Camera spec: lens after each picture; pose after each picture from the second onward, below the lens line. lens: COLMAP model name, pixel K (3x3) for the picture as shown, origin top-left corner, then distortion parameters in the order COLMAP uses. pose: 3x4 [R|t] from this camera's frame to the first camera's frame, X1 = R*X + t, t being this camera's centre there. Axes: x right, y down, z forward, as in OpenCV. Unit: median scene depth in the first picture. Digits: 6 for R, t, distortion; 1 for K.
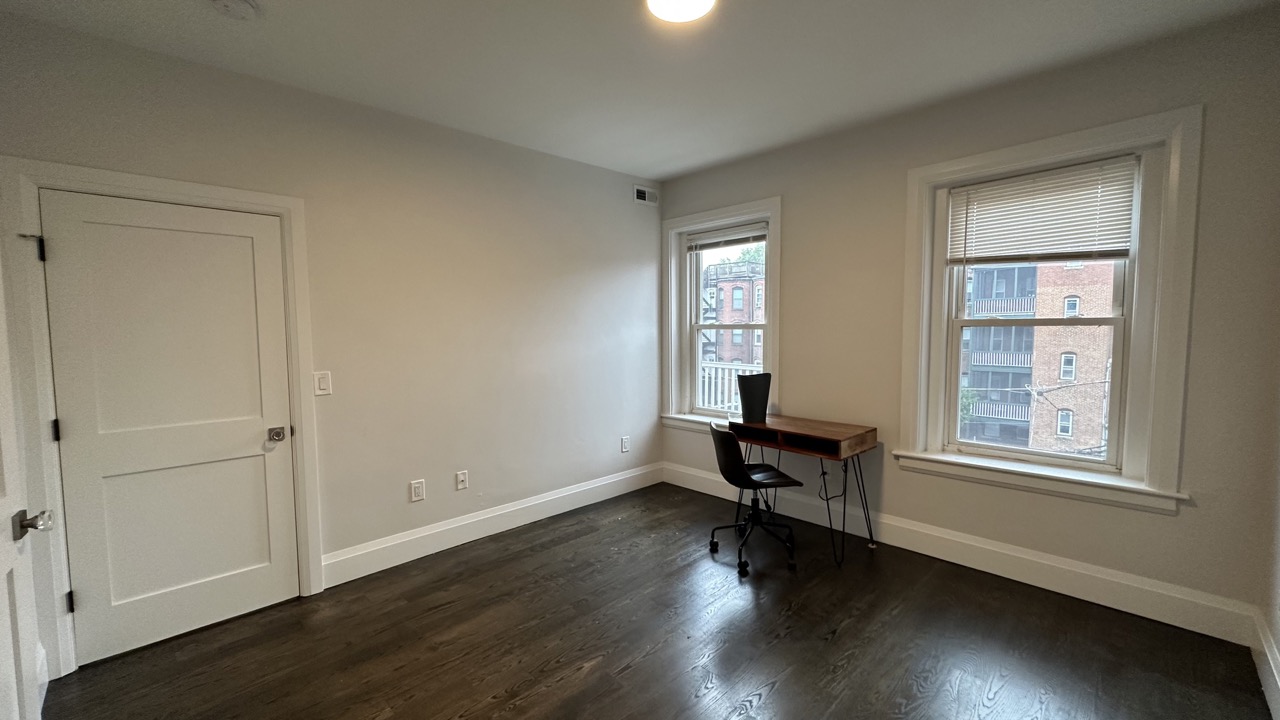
lens RADIAL K [[513.5, 0, 638.5], [0, 513.5, 357.8], [0, 0, 1]] dist [-0.000459, 0.000376]
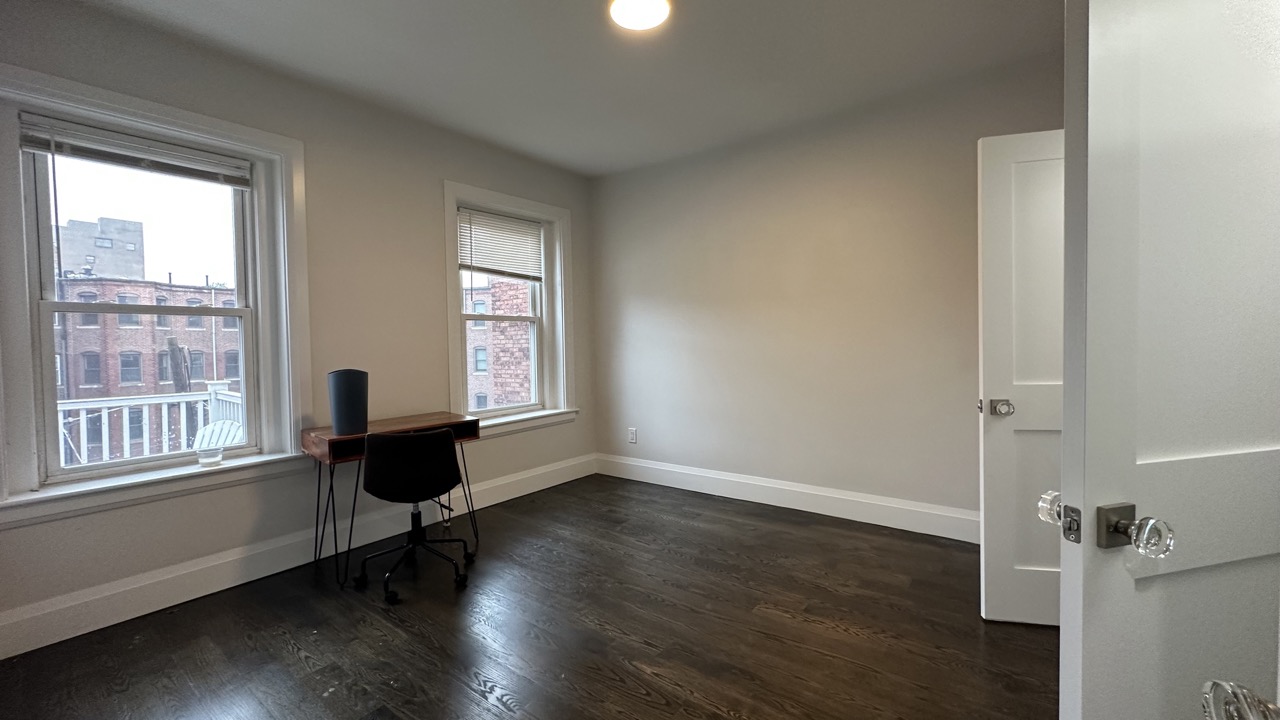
lens RADIAL K [[513.5, 0, 638.5], [0, 513.5, 357.8], [0, 0, 1]] dist [-0.000459, 0.000376]
pose [[-0.131001, -0.018331, 0.991213, -0.697812], [0.080946, 0.996293, 0.029123, 0.030697], [-0.988072, 0.084050, -0.129032, 0.793932]]
